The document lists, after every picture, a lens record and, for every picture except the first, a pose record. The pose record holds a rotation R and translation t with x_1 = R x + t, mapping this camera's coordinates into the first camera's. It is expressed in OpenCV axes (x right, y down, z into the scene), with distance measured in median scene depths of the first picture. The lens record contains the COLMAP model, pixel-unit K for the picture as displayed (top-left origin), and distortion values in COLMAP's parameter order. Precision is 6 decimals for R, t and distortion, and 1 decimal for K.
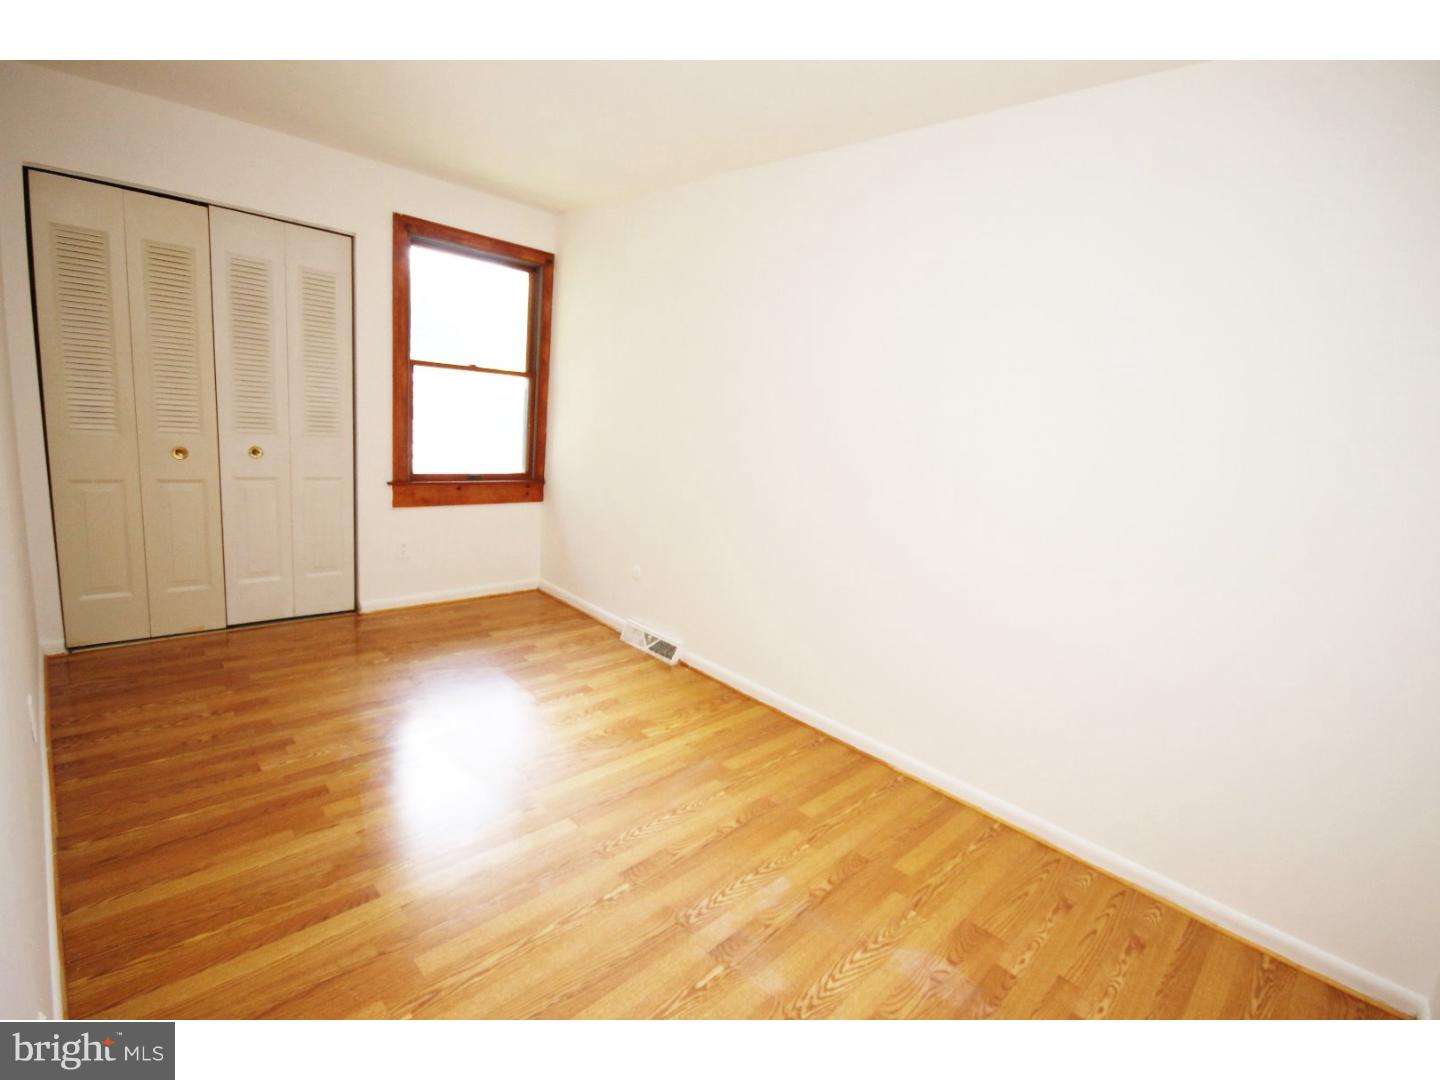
lens RADIAL K [[673.0, 0, 725.3], [0, 673.0, 542.2], [0, 0, 1]] dist [-0.002940, -0.000080]
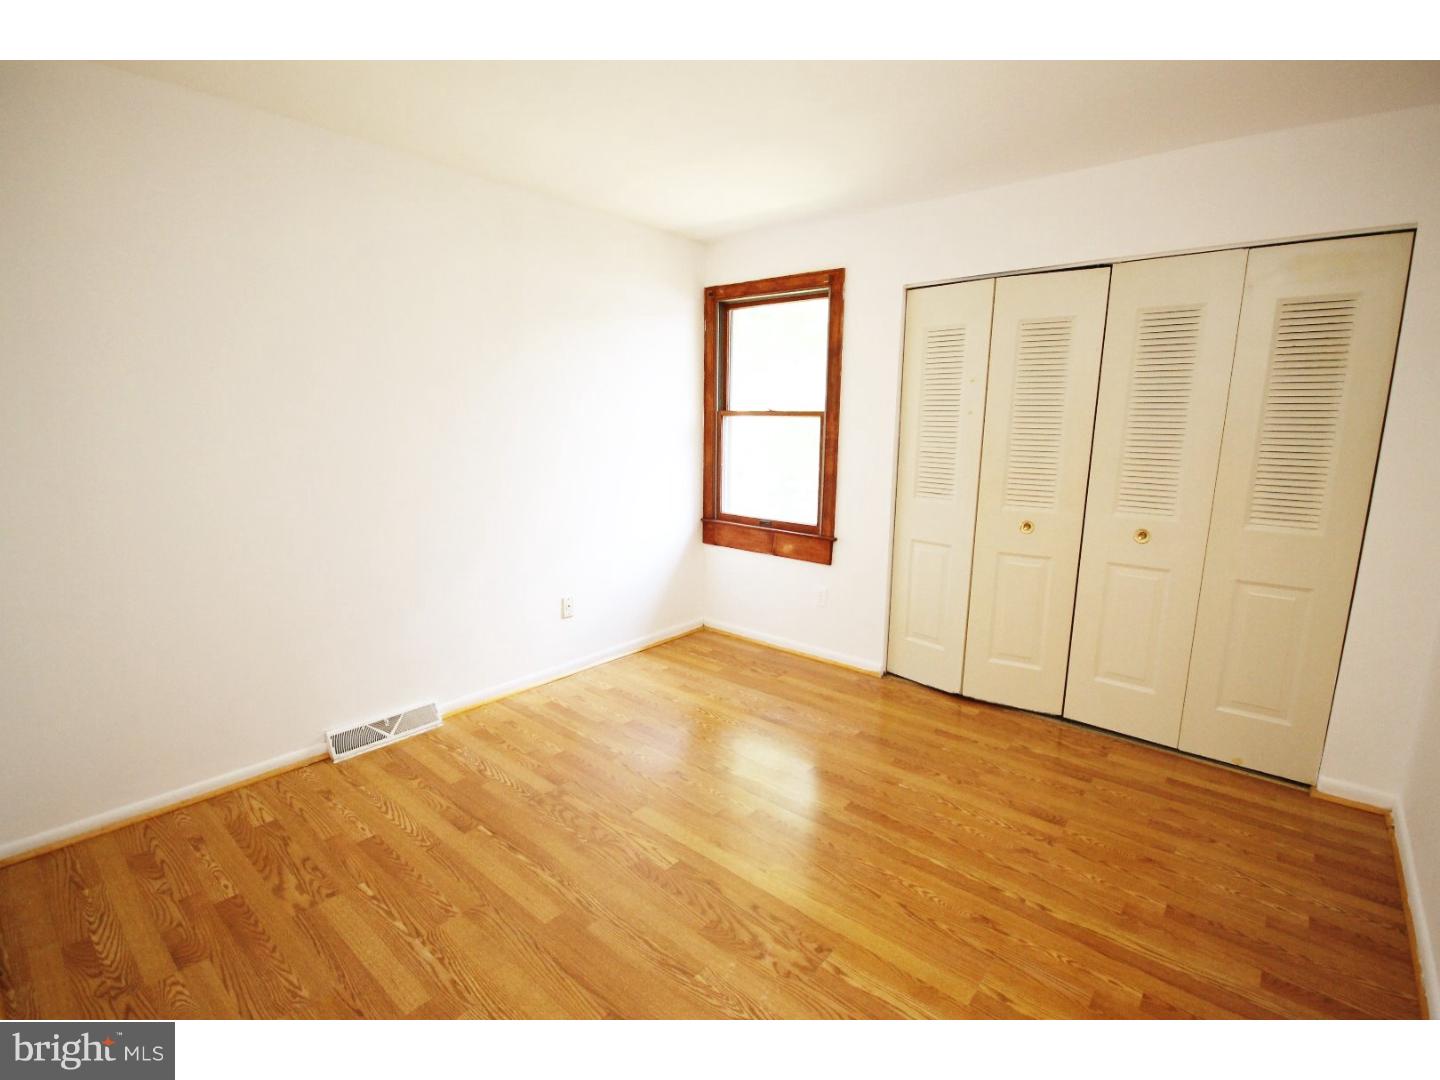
lens RADIAL K [[673.0, 0, 725.3], [0, 673.0, 542.2], [0, 0, 1]] dist [-0.002940, -0.000080]
pose [[0.071792, 0.070313, -0.994938, 0.576563], [-0.220416, 0.973969, 0.052927, -0.107053], [0.972760, 0.215500, 0.085421, 0.845221]]
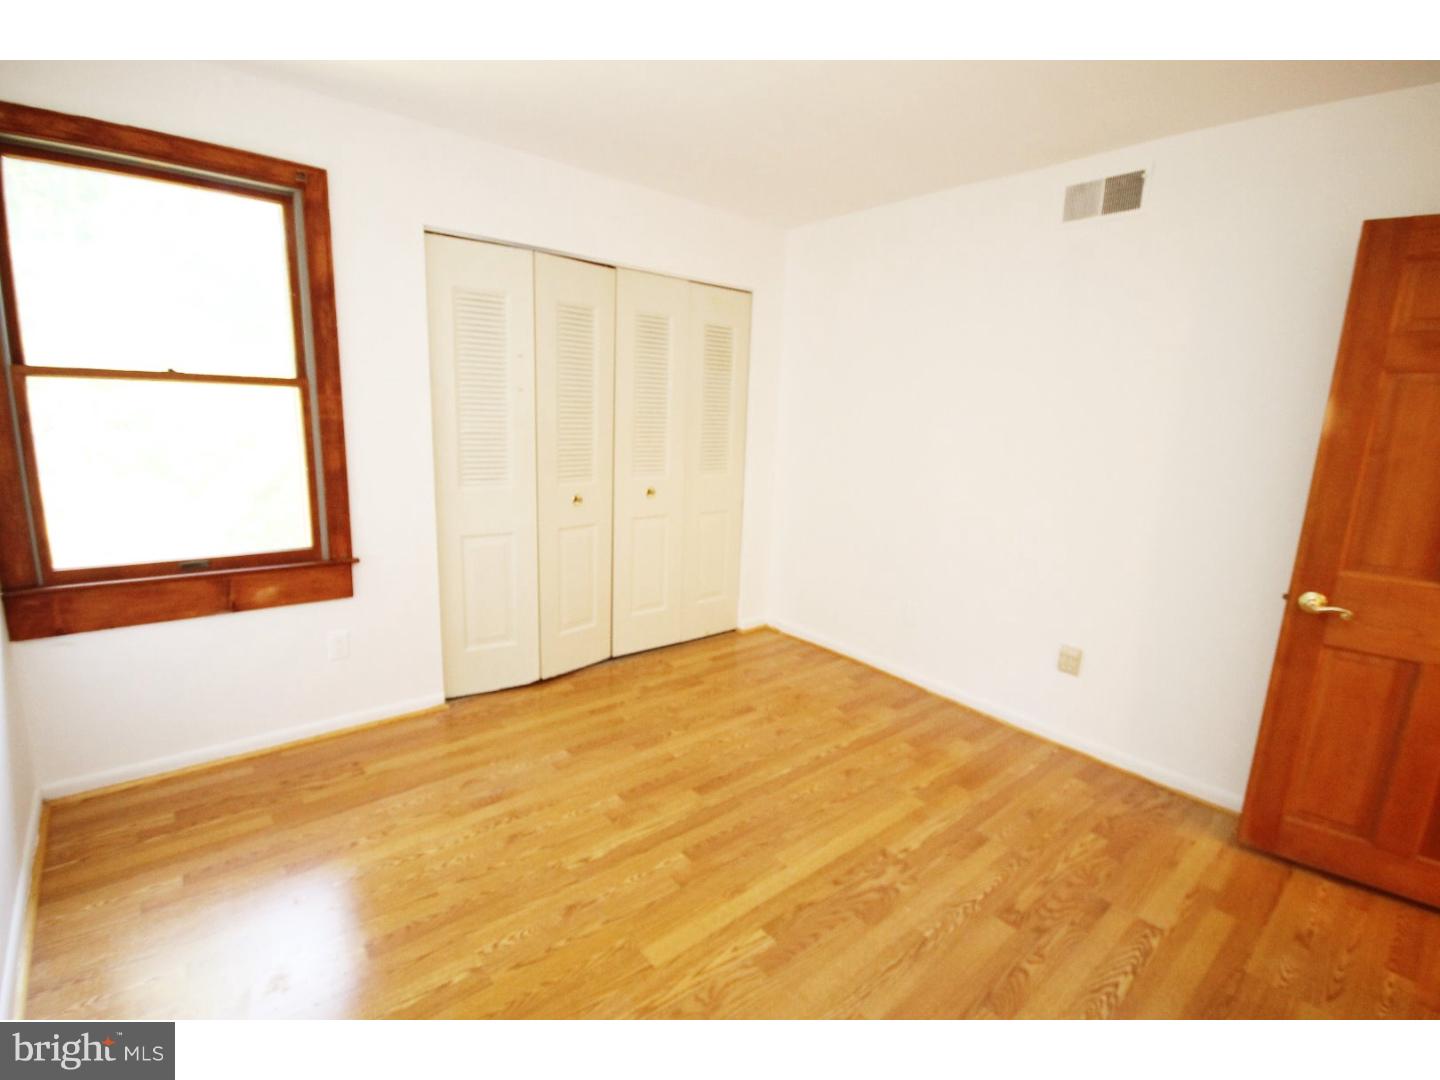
lens RADIAL K [[673.0, 0, 725.3], [0, 673.0, 542.2], [0, 0, 1]] dist [-0.002940, -0.000080]
pose [[0.993071, -0.051872, -0.105449, 0.127960], [0.048913, 0.998338, -0.030460, -0.076236], [0.106854, 0.025092, 0.993958, 0.470515]]
